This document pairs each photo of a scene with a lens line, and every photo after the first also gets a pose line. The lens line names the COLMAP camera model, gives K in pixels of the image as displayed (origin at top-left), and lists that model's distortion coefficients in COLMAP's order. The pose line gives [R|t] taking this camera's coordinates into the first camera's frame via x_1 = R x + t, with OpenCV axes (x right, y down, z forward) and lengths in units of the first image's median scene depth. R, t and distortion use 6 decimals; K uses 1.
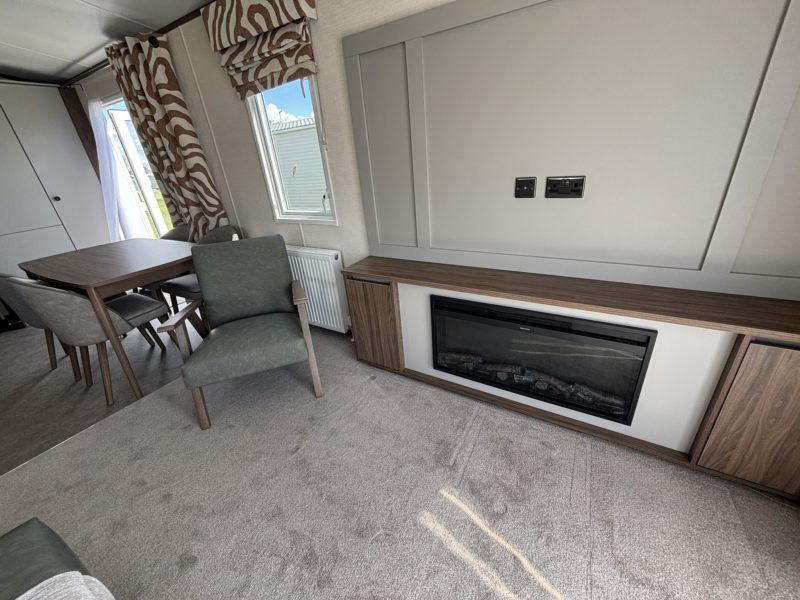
lens RADIAL K [[324.2, 0, 400.0], [0, 324.2, 296.9], [0, 0, 1]] dist [0.003065, 0.000111]
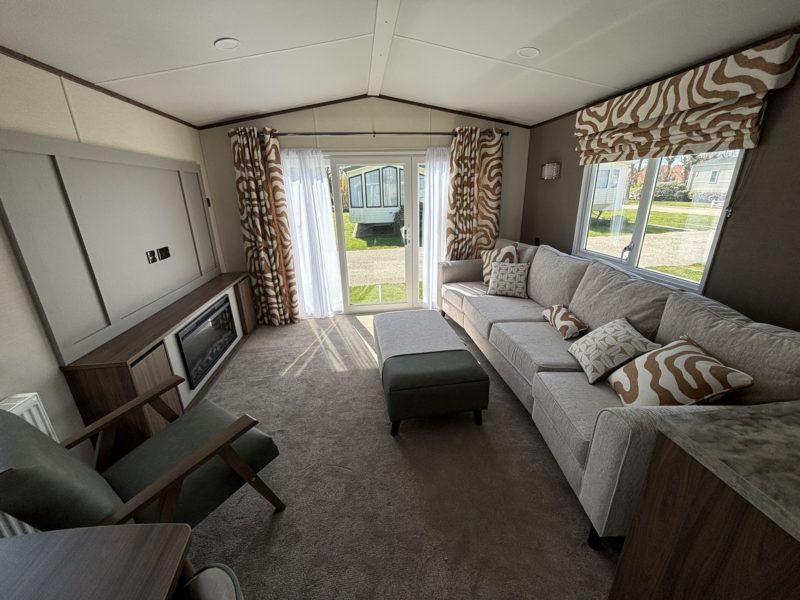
lens RADIAL K [[324.2, 0, 399.1], [0, 324.2, 300.7], [0, 0, 1]] dist [0.003065, 0.000111]
pose [[-0.612178, -0.165320, 0.773244, -1.077086], [0.393000, 0.784951, 0.478961, -0.287308], [-0.686141, 0.597094, -0.415559, 0.600634]]
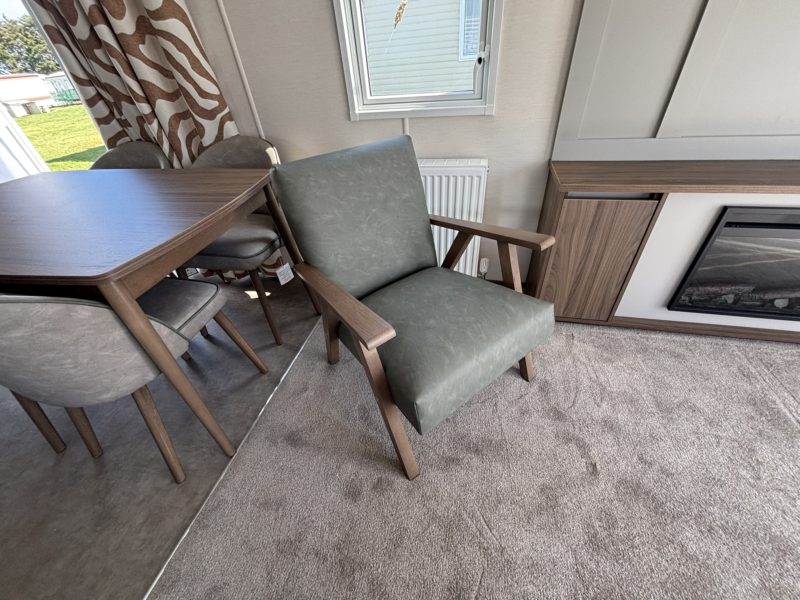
lens RADIAL K [[324.2, 0, 399.5], [0, 324.2, 301.6], [0, 0, 1]] dist [0.003065, 0.000111]
pose [[0.950220, -0.181806, 0.253039, -0.534802], [0.122810, 0.964909, 0.232098, -0.039393], [-0.286356, -0.189468, 0.939203, 0.371176]]
